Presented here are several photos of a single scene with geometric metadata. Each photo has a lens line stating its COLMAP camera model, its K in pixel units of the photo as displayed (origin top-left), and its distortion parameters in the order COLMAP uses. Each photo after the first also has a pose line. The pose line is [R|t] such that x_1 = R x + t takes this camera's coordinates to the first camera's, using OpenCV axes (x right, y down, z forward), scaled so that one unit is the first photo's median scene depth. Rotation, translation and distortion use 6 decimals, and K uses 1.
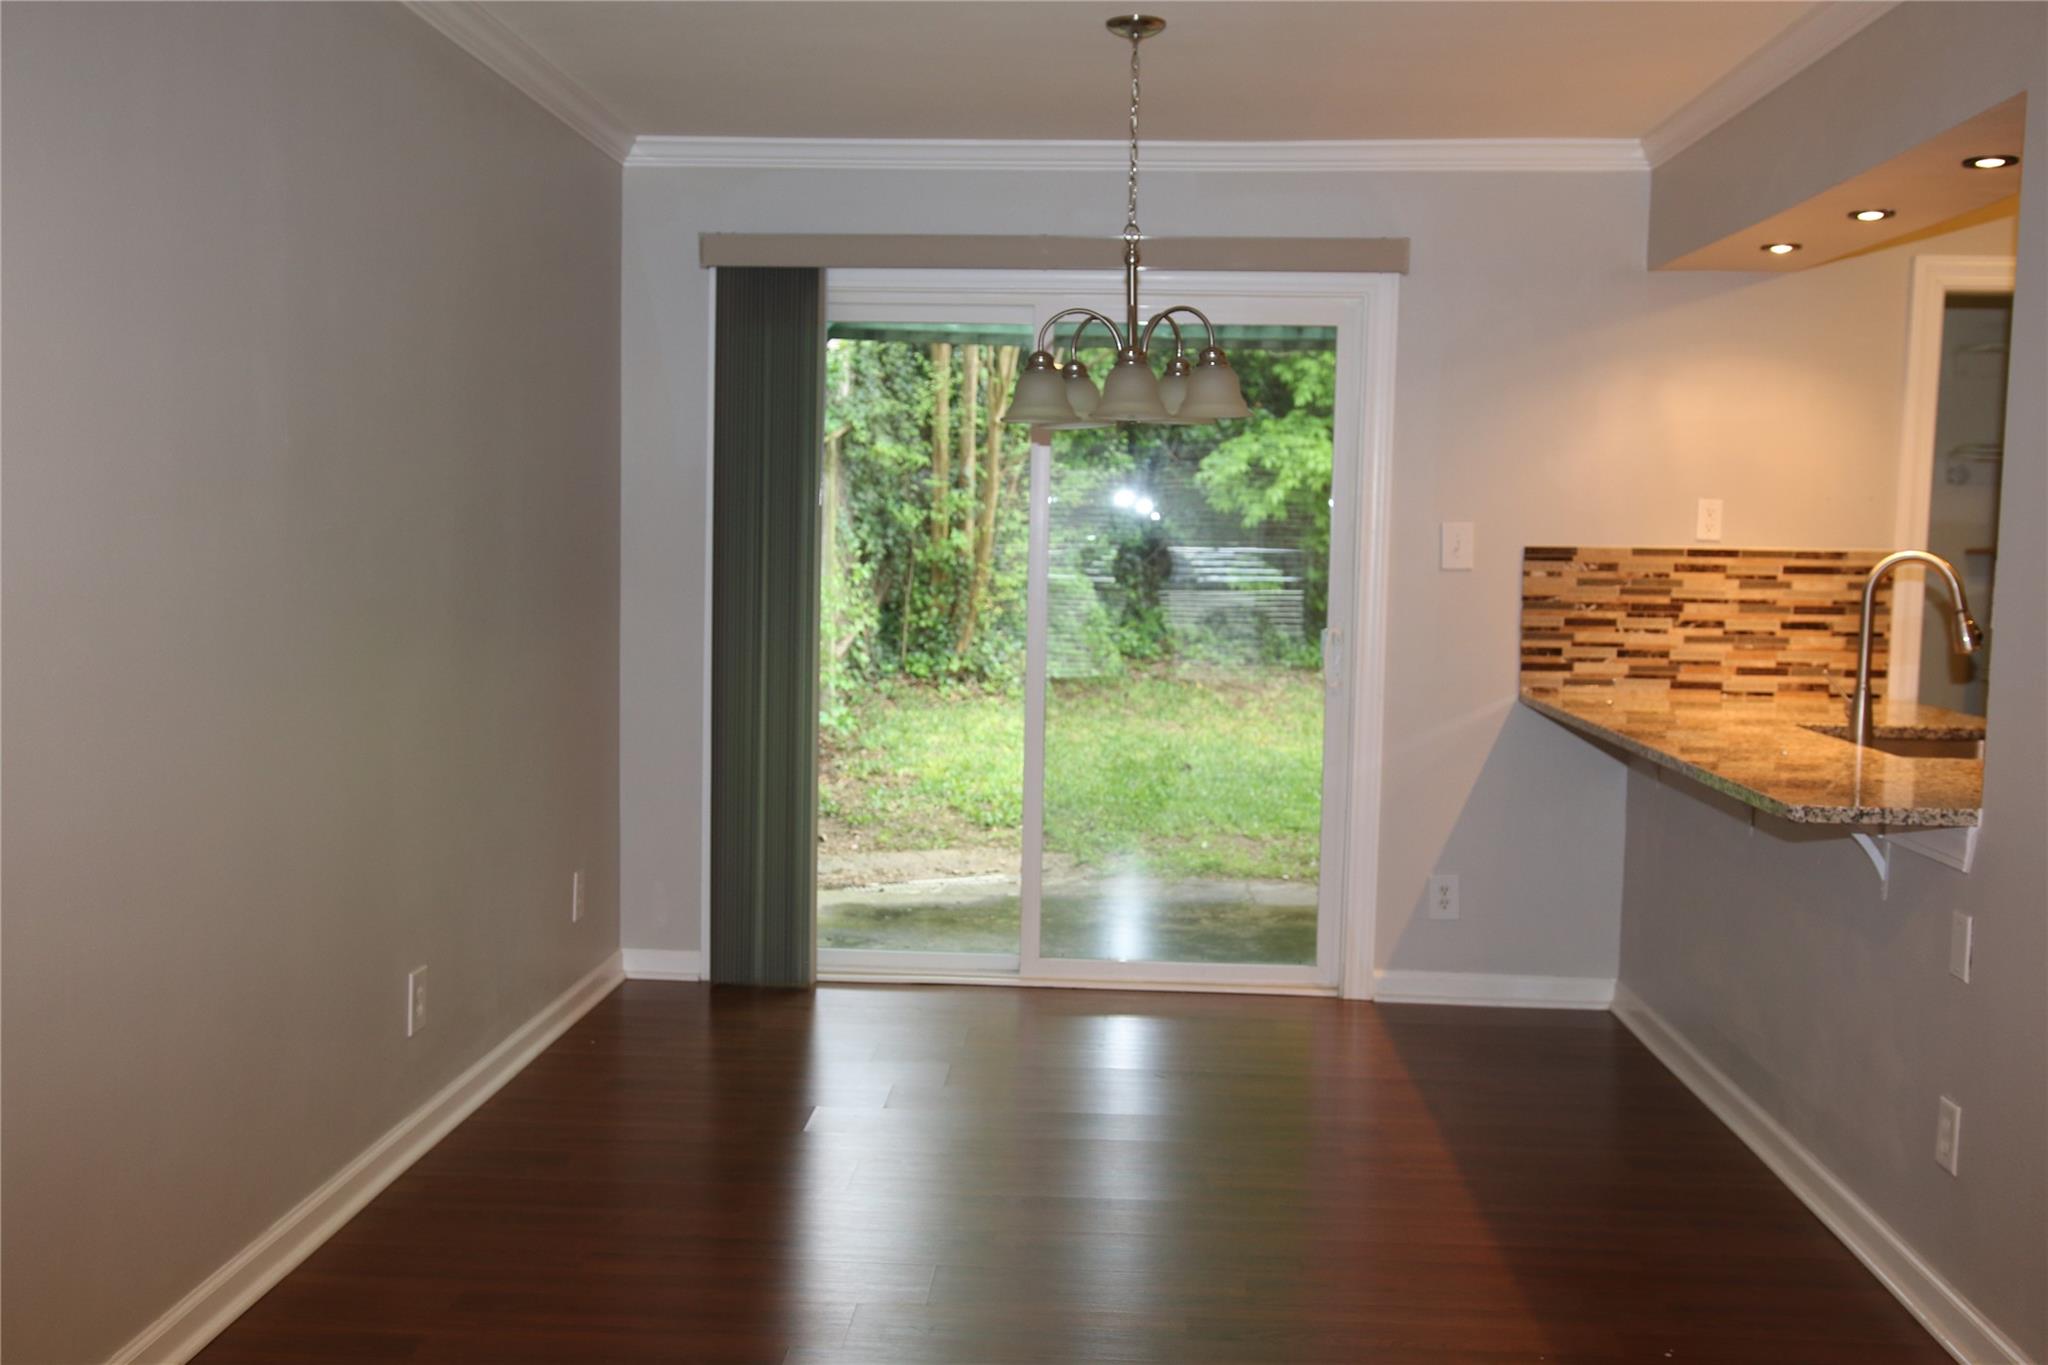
lens RADIAL K [[2031.0, 0, 1015.4], [0, 2031.0, 673.9], [0, 0, 1]] dist [-0.005014, 0.000000]
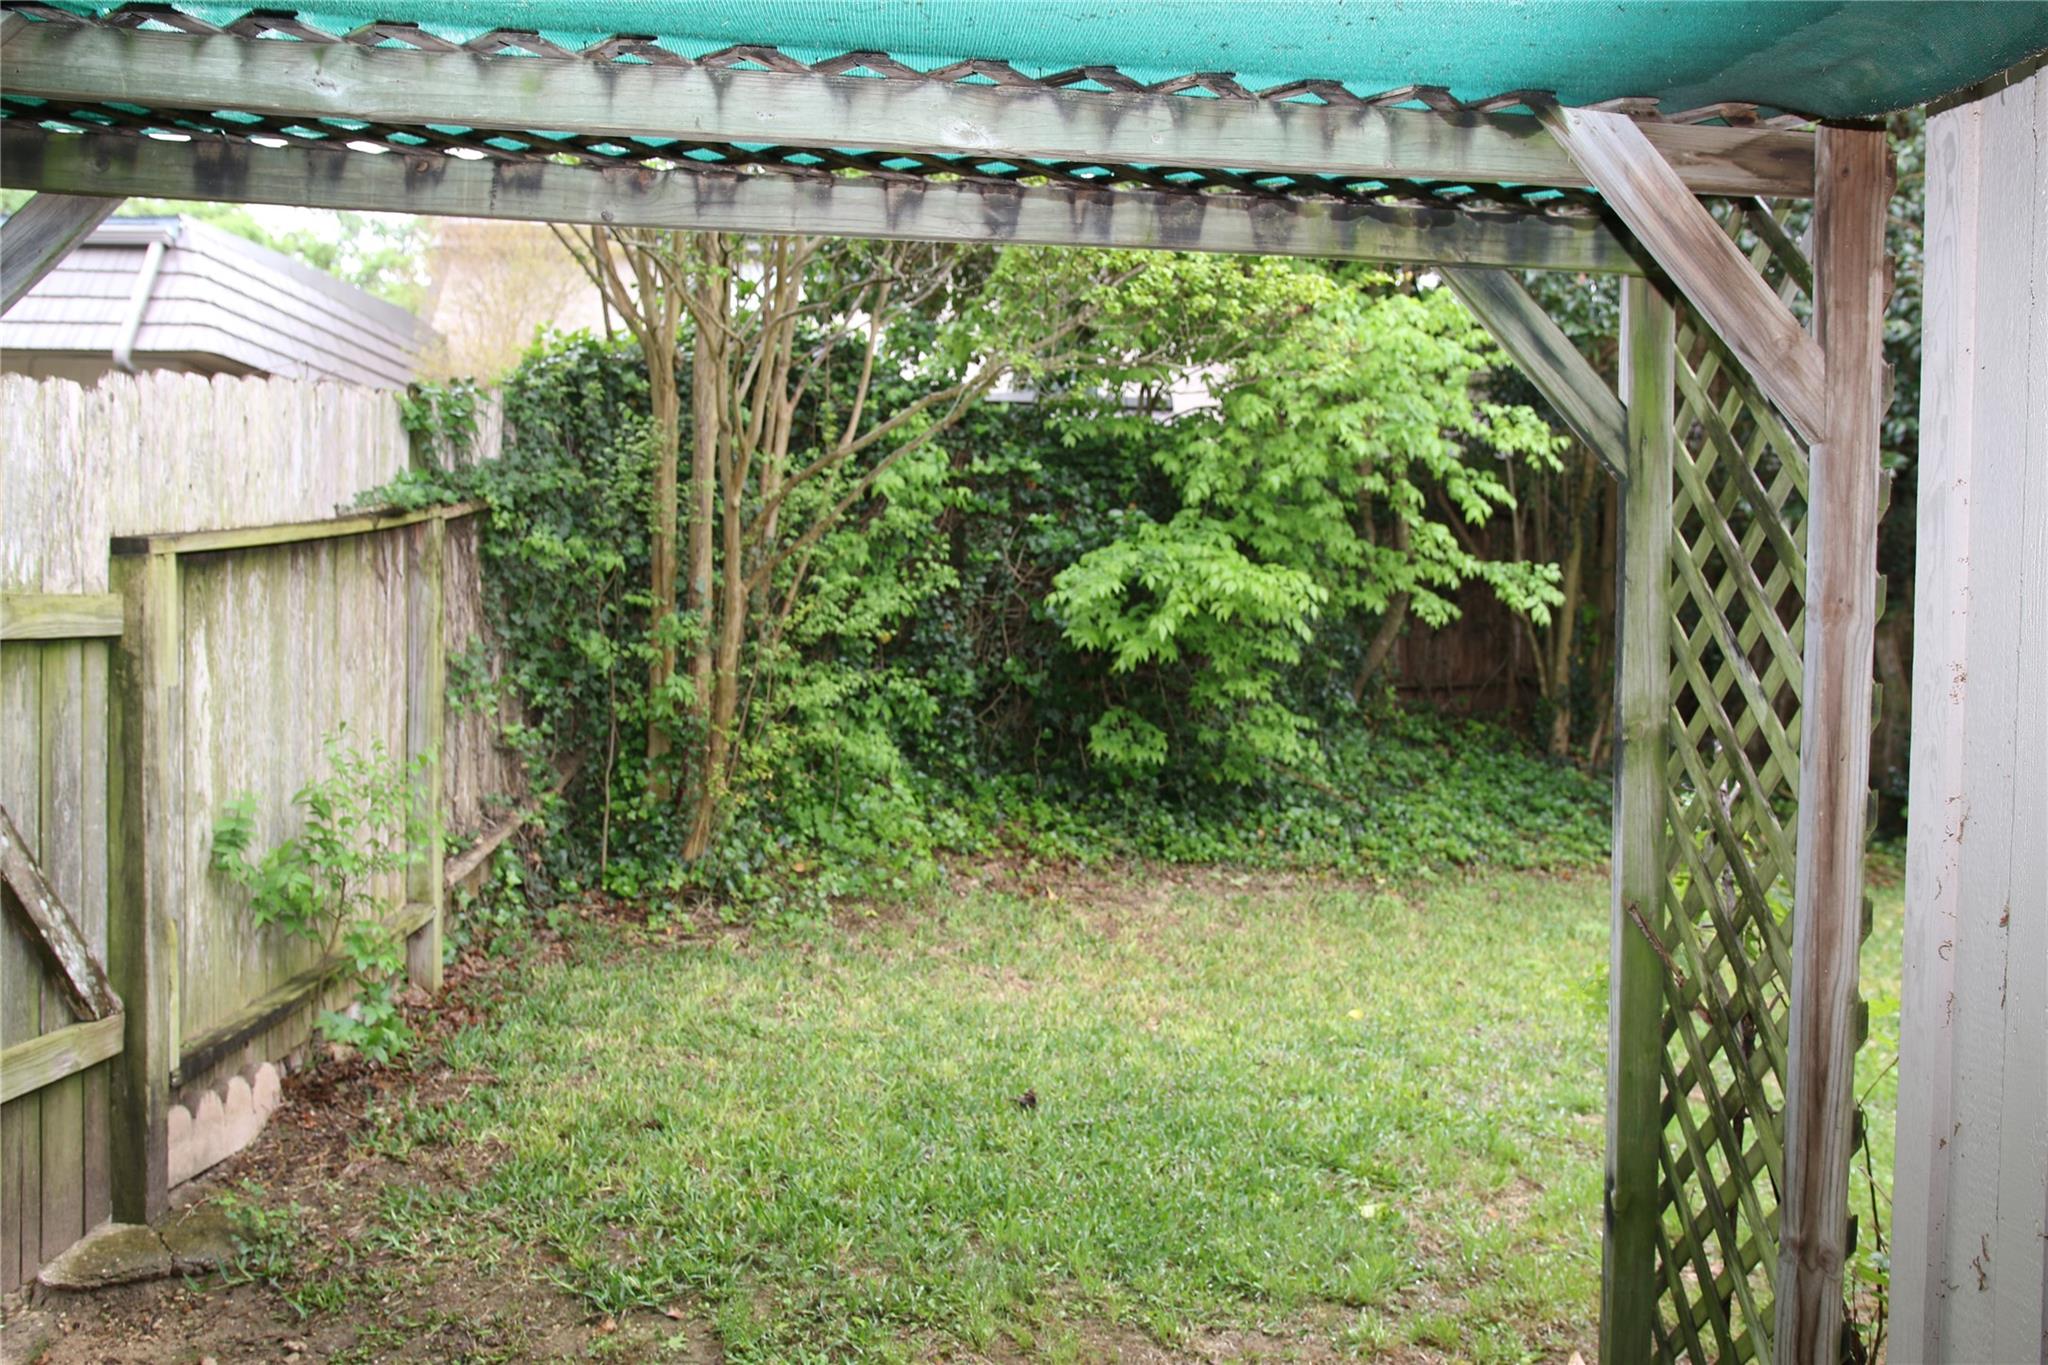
lens RADIAL K [[1634.5, 0, 1020.7], [0, 1634.5, 694.0], [0, 0, 1]] dist [-0.087442, 0.043572]
pose [[0.997547, 0.007919, 0.069554, 0.041706], [-0.004216, 0.998574, -0.053225, -0.035290], [-0.069876, 0.052802, 0.996157, 0.452677]]
